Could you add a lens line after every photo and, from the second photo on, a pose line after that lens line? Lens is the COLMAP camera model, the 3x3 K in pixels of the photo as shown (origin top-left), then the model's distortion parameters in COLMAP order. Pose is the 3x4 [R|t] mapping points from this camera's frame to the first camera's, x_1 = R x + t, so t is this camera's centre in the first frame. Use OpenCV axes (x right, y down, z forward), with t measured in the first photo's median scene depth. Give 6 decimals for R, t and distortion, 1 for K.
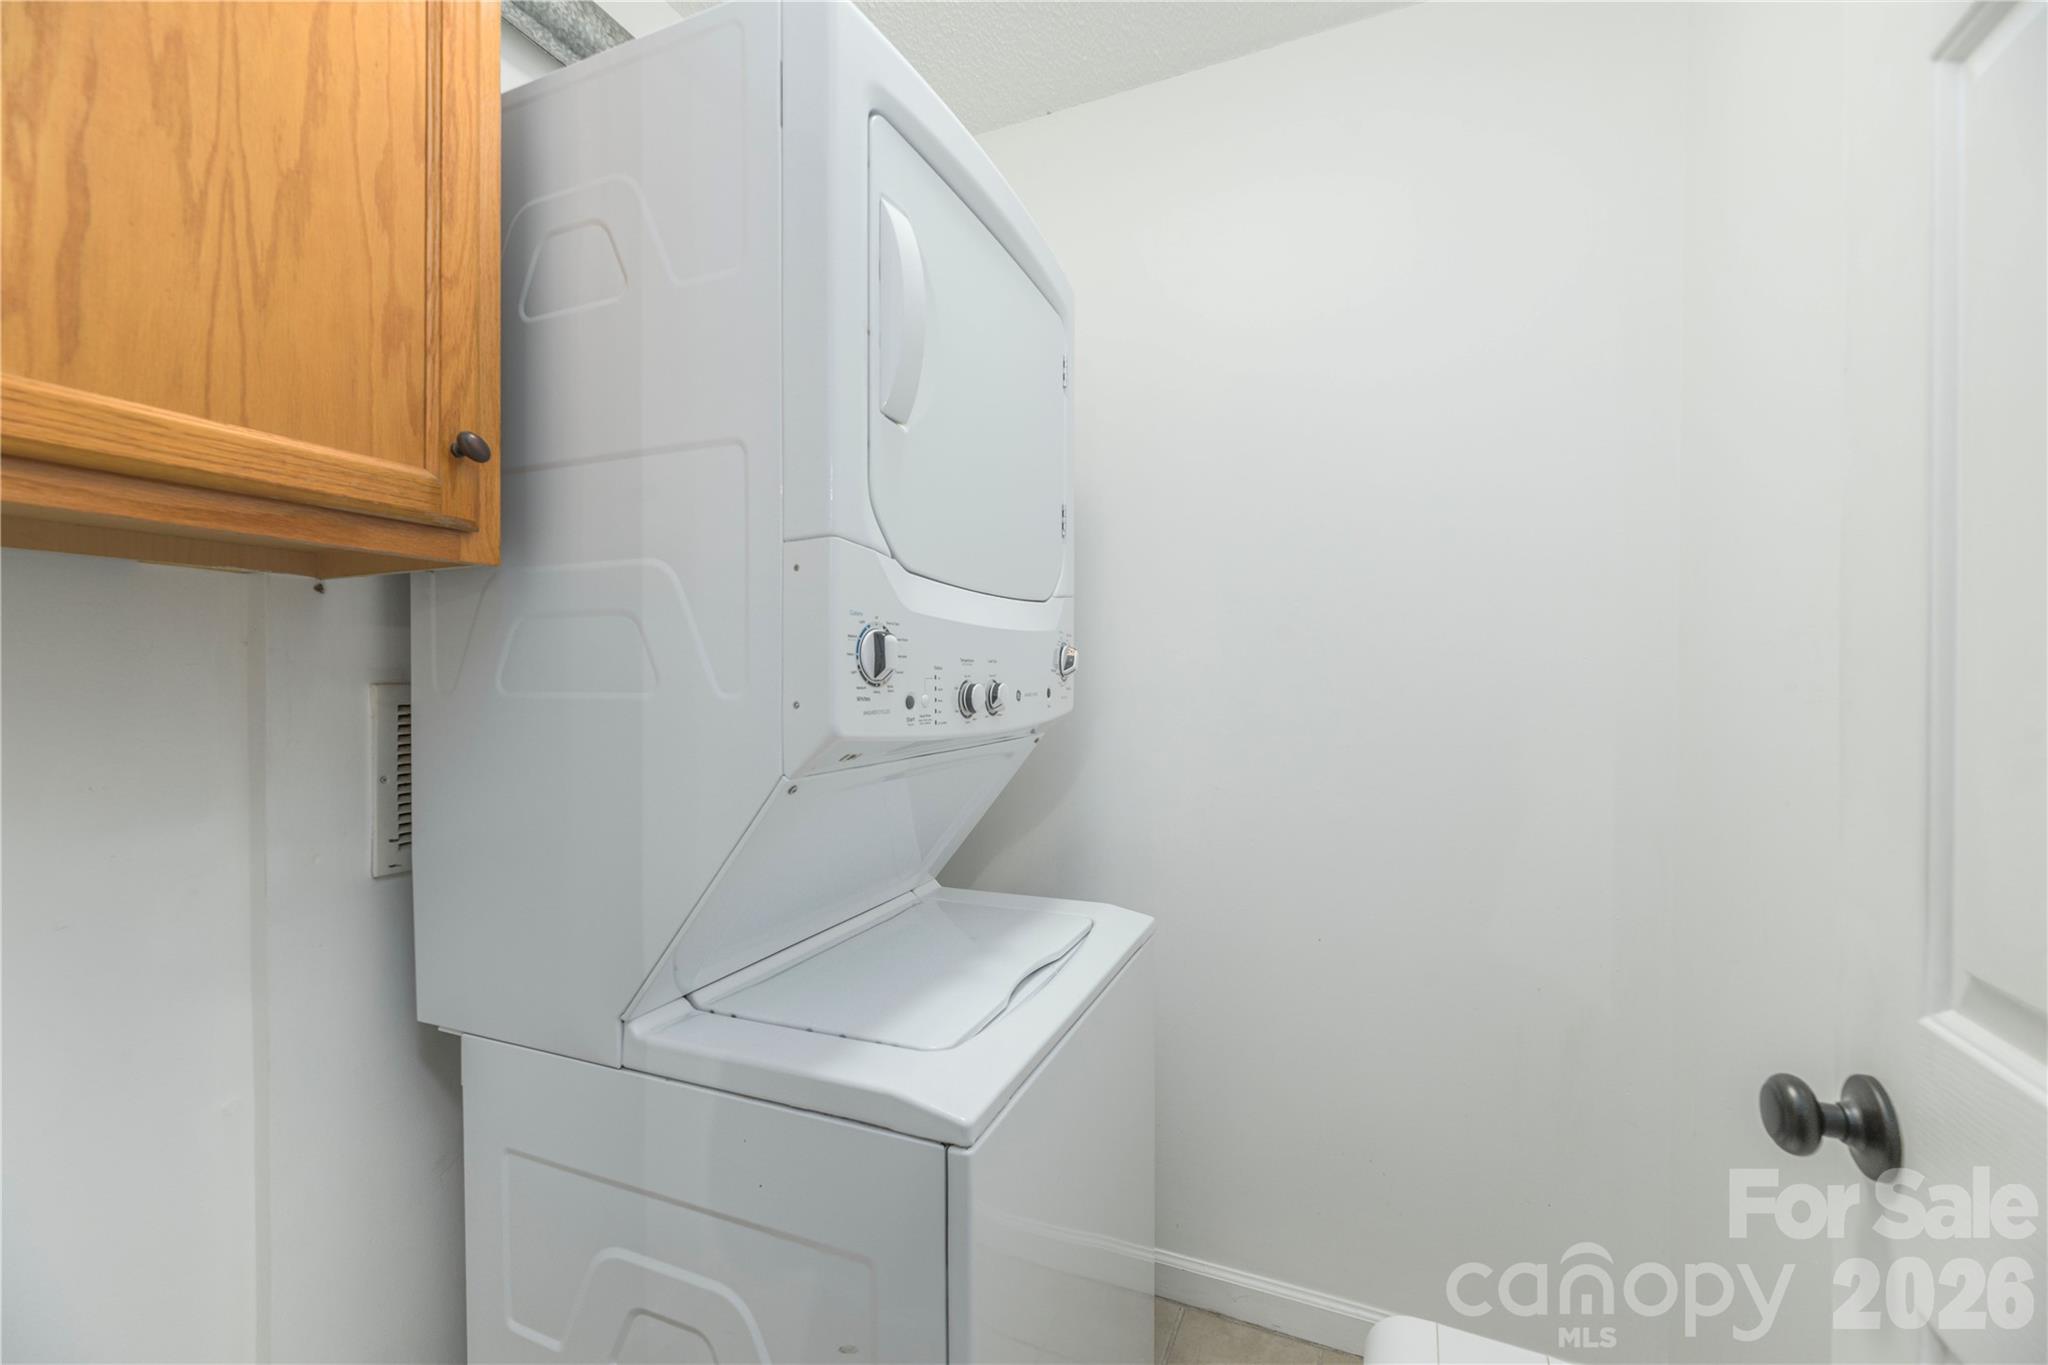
lens RADIAL K [[830.9, 0, 1024.0], [0, 830.9, 682.5], [0, 0, 1]] dist [-0.002630, -0.000226]
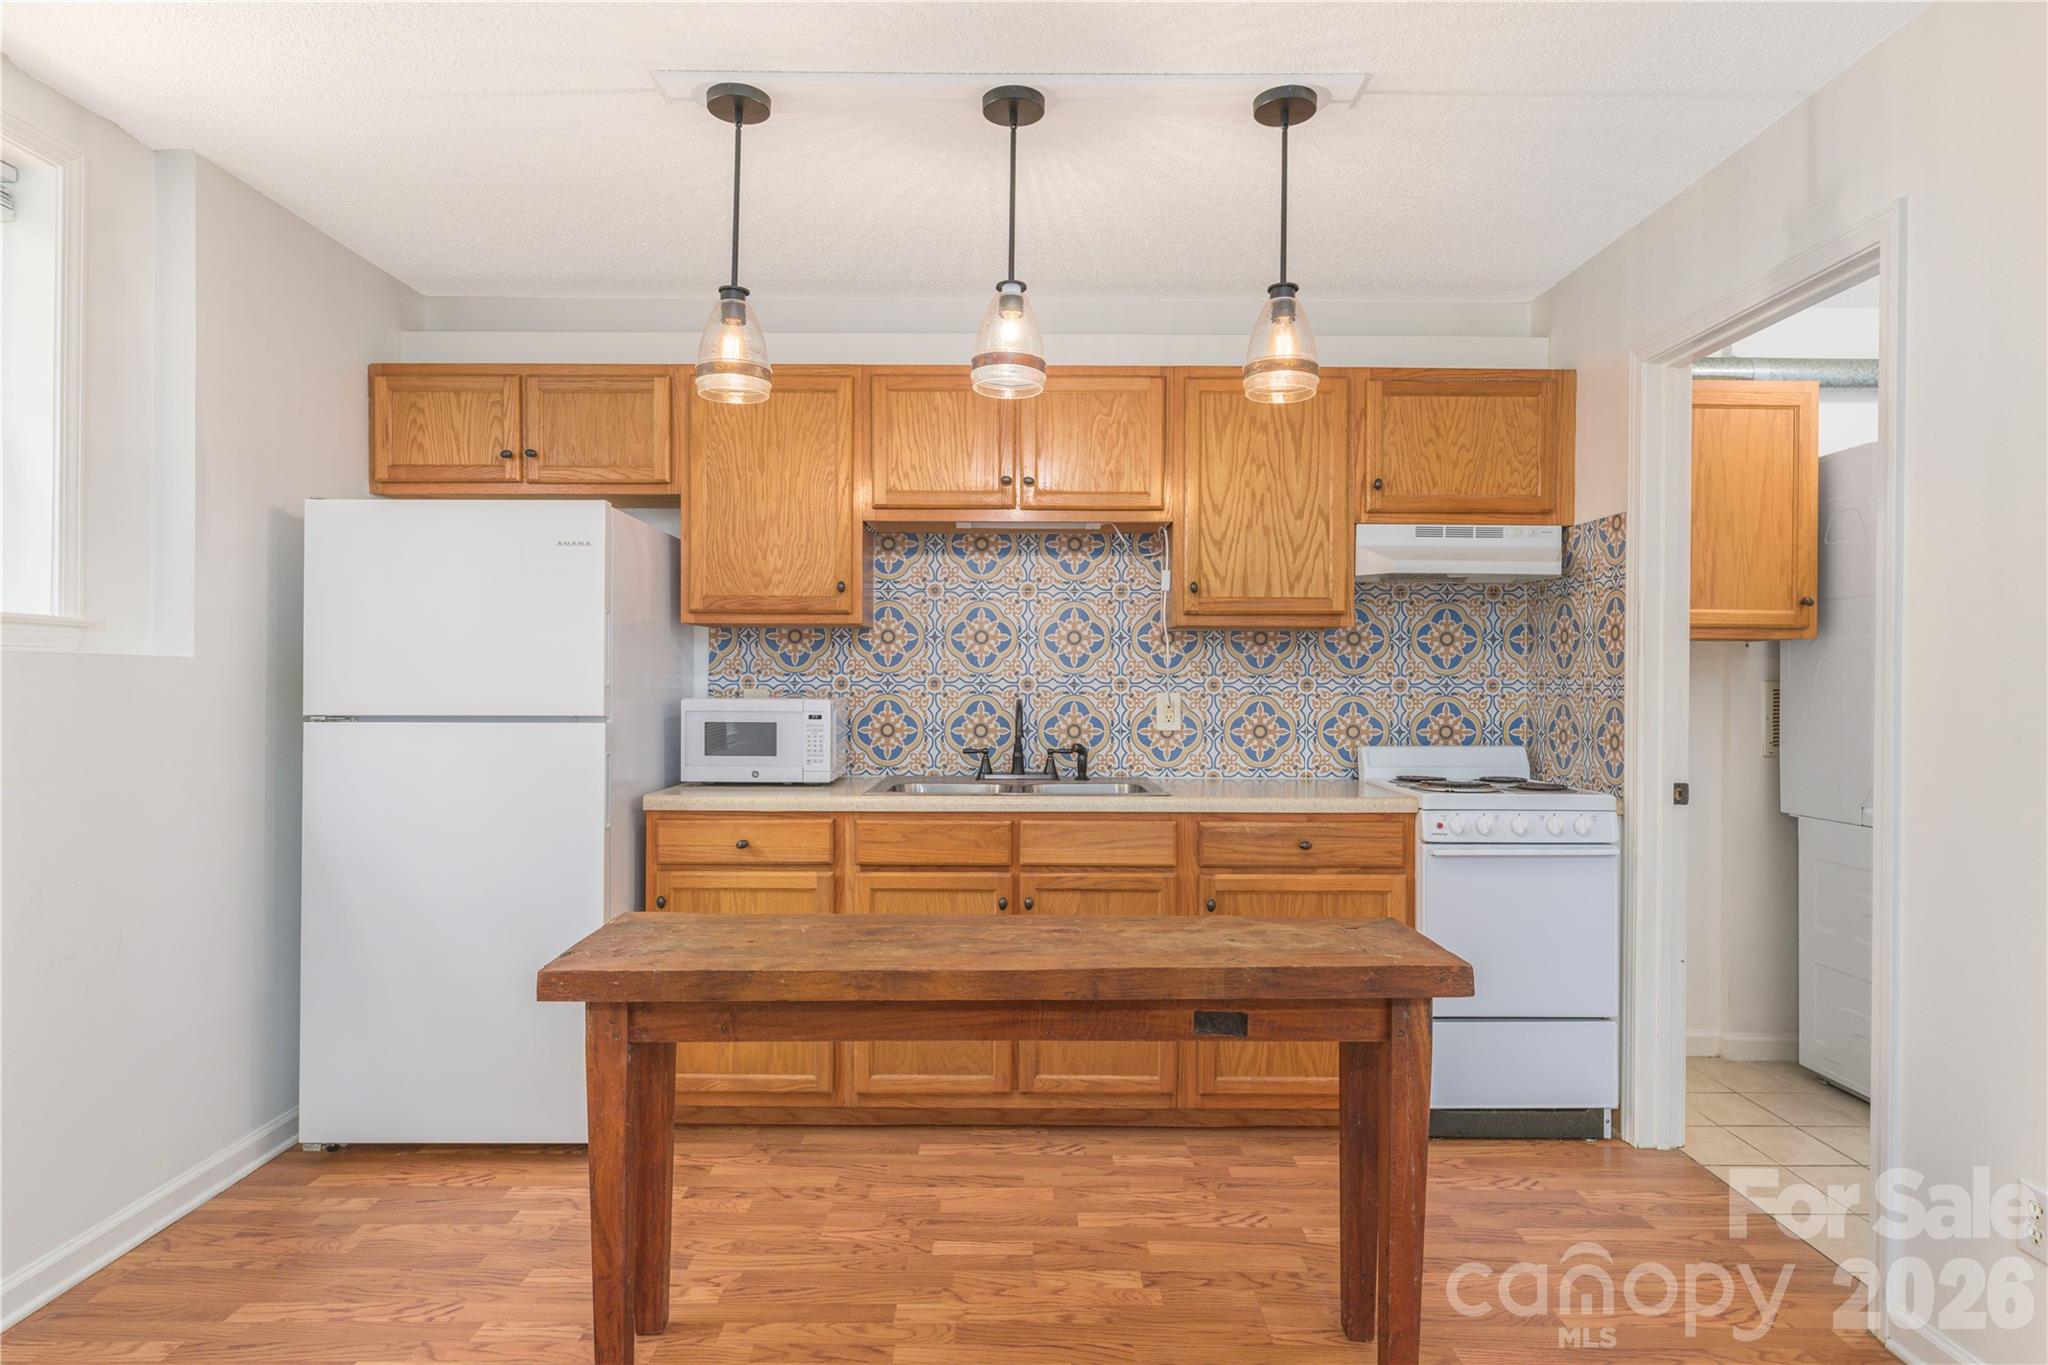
lens RADIAL K [[1146.8, 0, 1024.0], [0, 1146.8, 682.5], [0, 0, 1]] dist [-0.002275, -0.000636]
pose [[0.392999, 0.005288, -0.919524, 2.017813], [-0.012834, 0.999918, 0.000265, 0.044555], [0.919449, 0.011697, 0.393035, -3.207474]]
